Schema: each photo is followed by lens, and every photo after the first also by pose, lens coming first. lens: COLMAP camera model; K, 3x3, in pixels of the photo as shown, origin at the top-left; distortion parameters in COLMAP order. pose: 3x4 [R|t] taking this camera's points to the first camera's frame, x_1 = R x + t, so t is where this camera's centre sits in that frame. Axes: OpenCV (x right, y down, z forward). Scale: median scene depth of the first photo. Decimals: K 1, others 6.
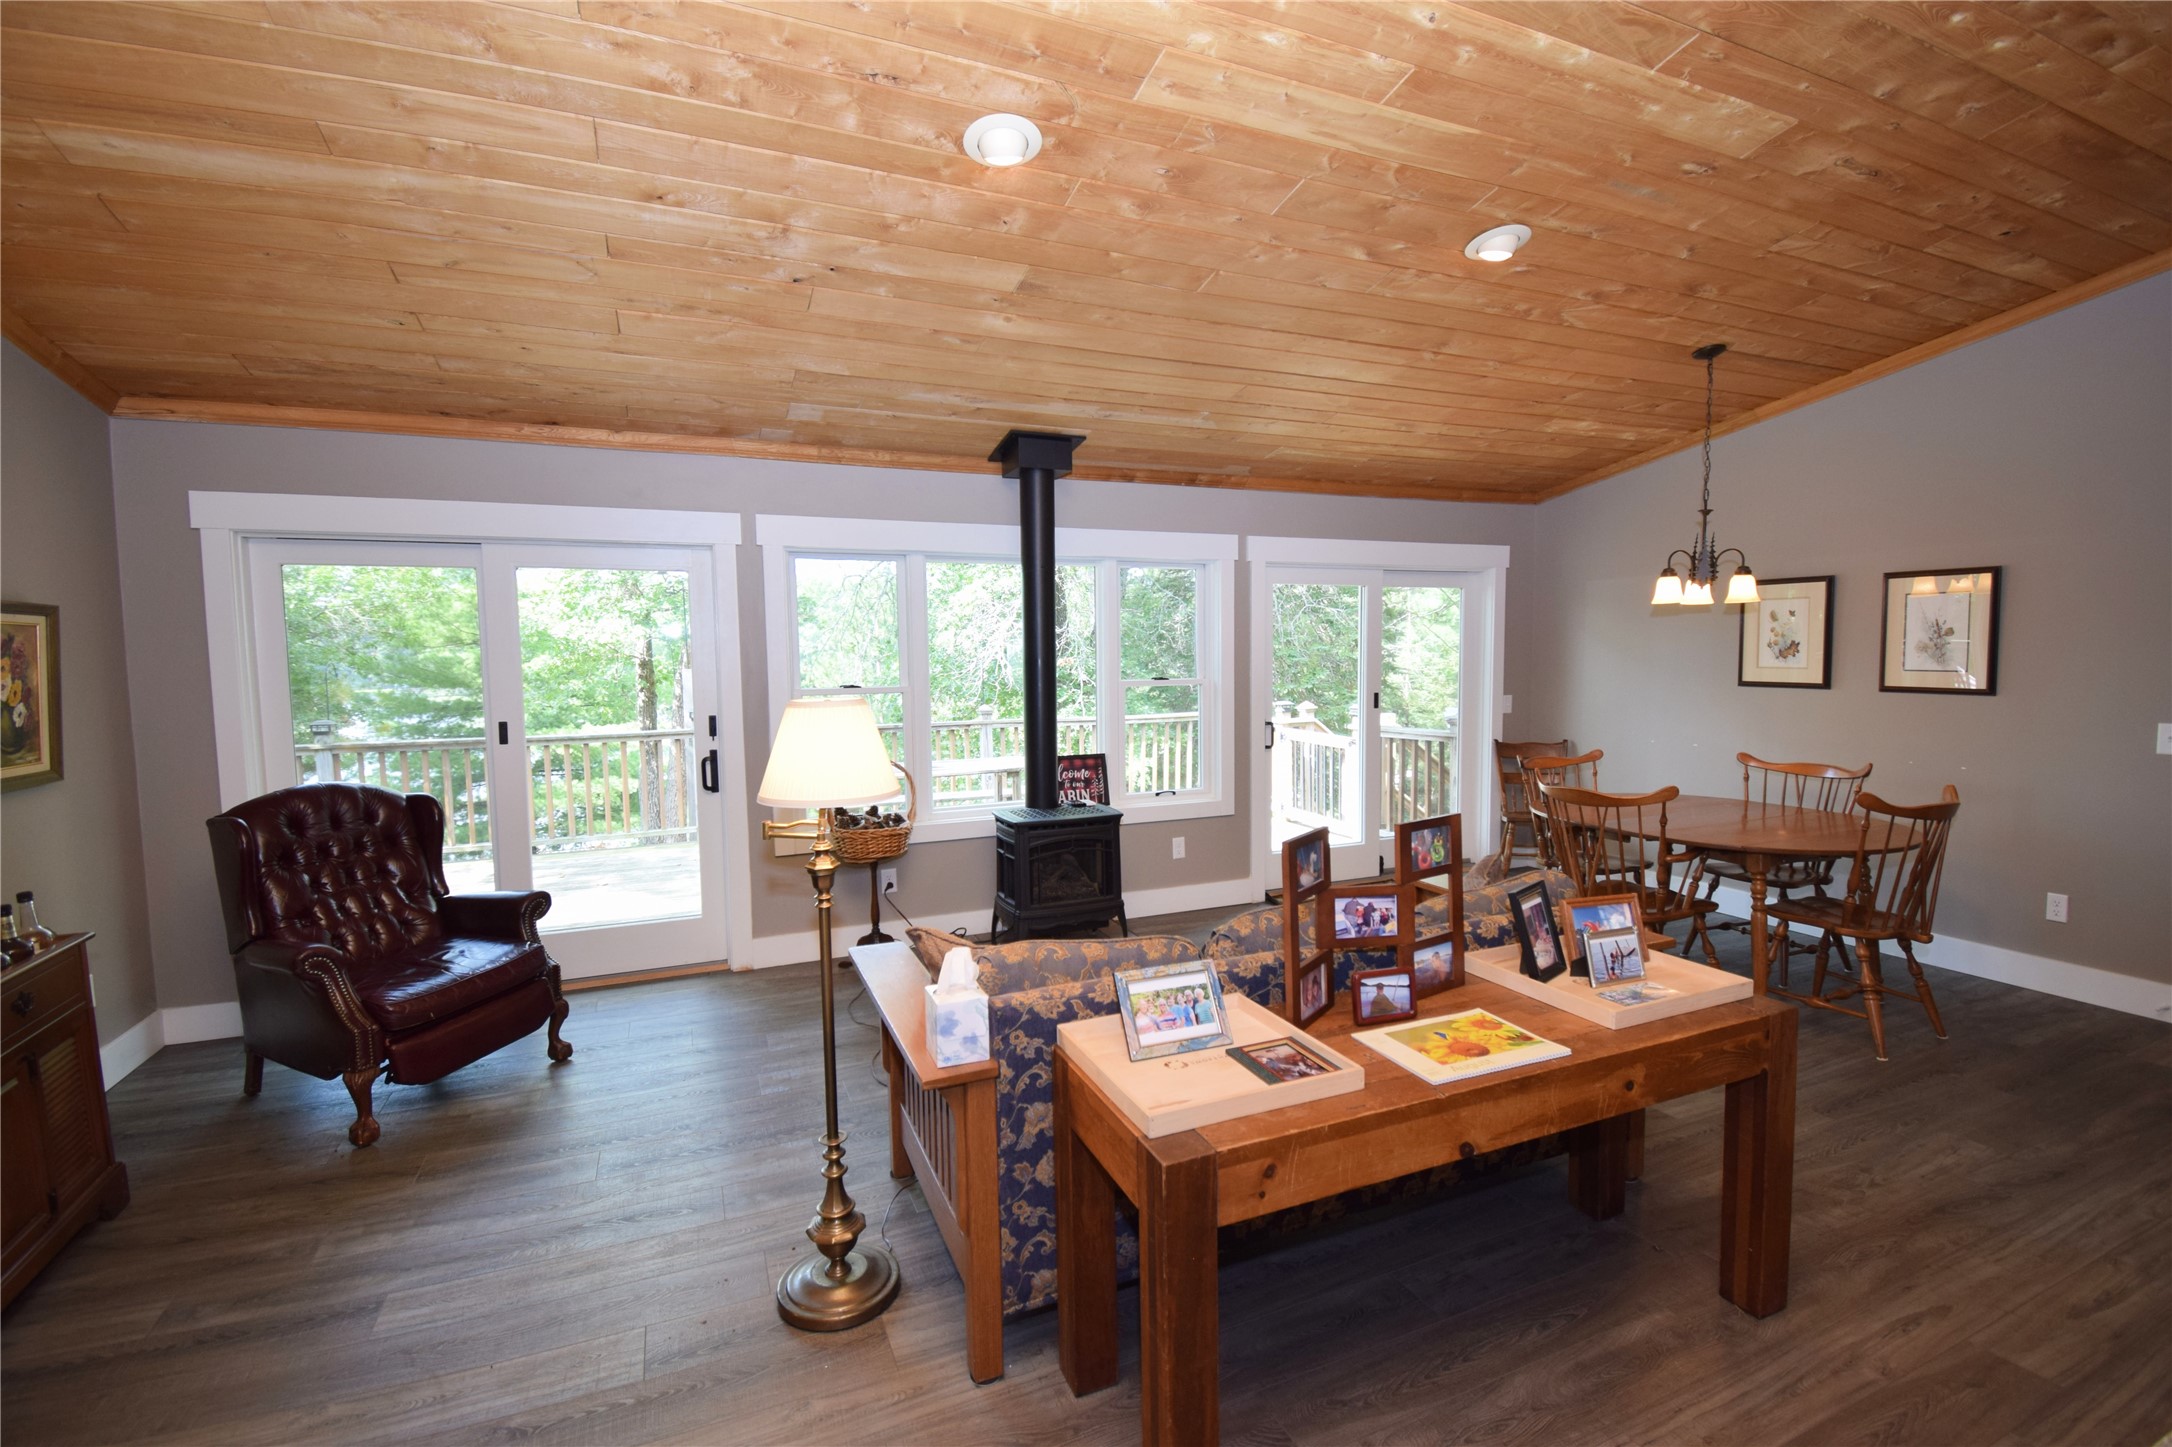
lens RADIAL K [[967.1, 0, 1068.4], [0, 967.1, 711.9], [0, 0, 1]] dist [-0.011349, -0.009070]
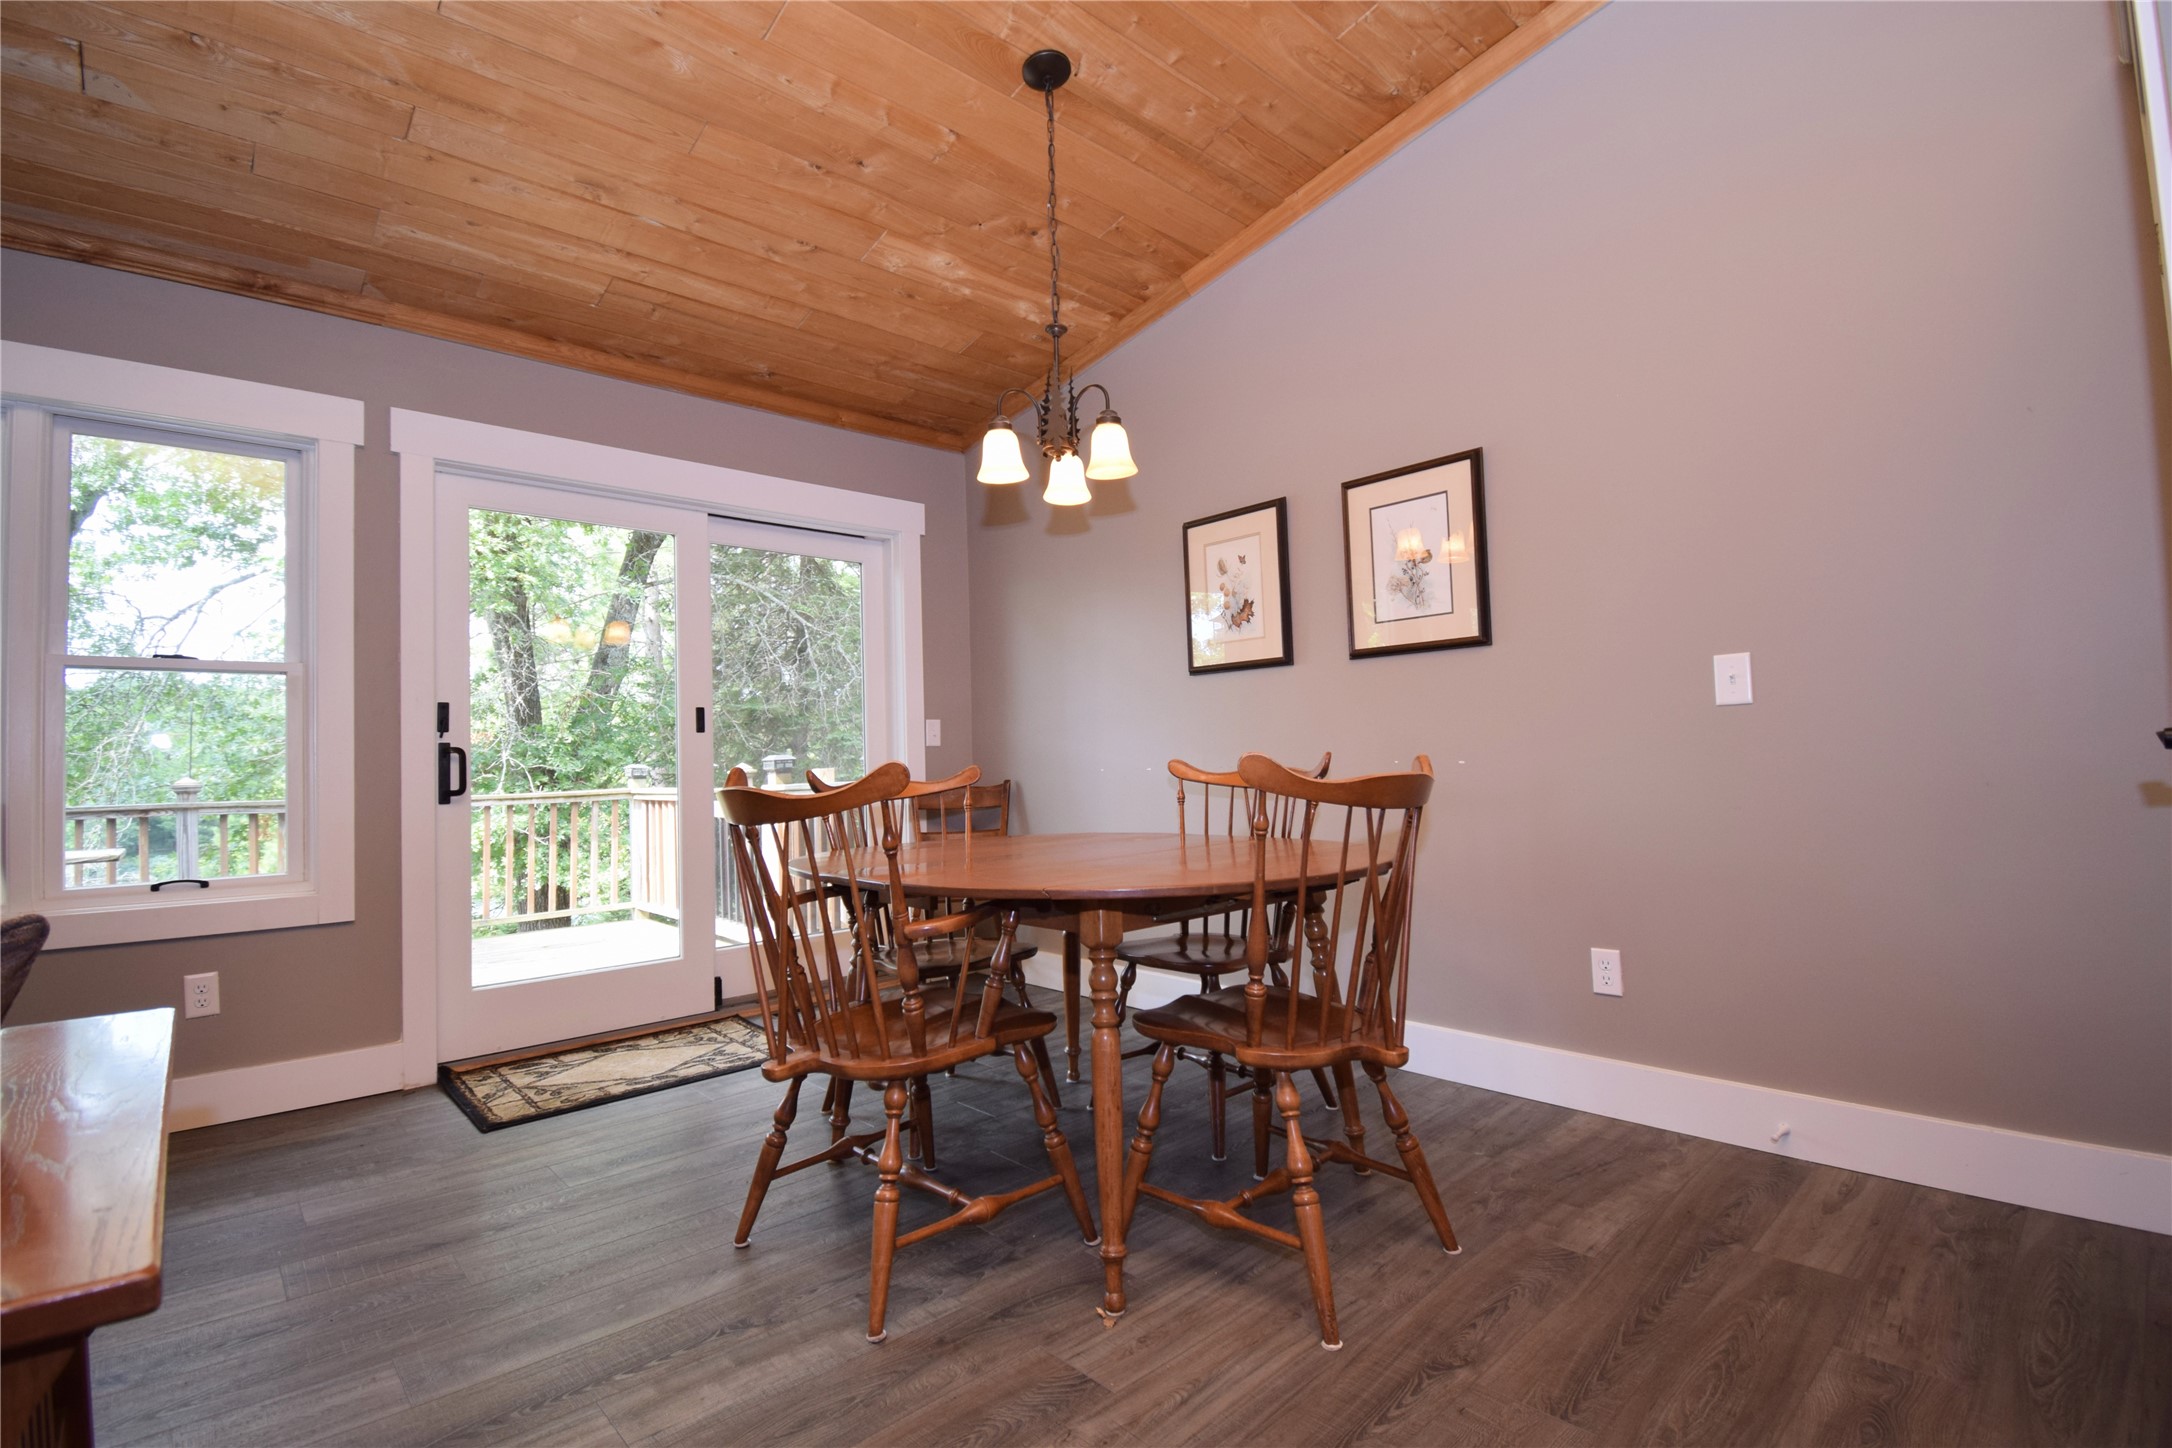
lens RADIAL K [[967.1, 0, 1102.2], [0, 967.1, 719.4], [0, 0, 1]] dist [-0.011349, -0.009070]
pose [[0.934127, 0.000255, 0.356940, 0.434123], [0.041235, 0.993227, -0.108624, 0.083336], [-0.354551, 0.116187, 0.927790, 0.427410]]
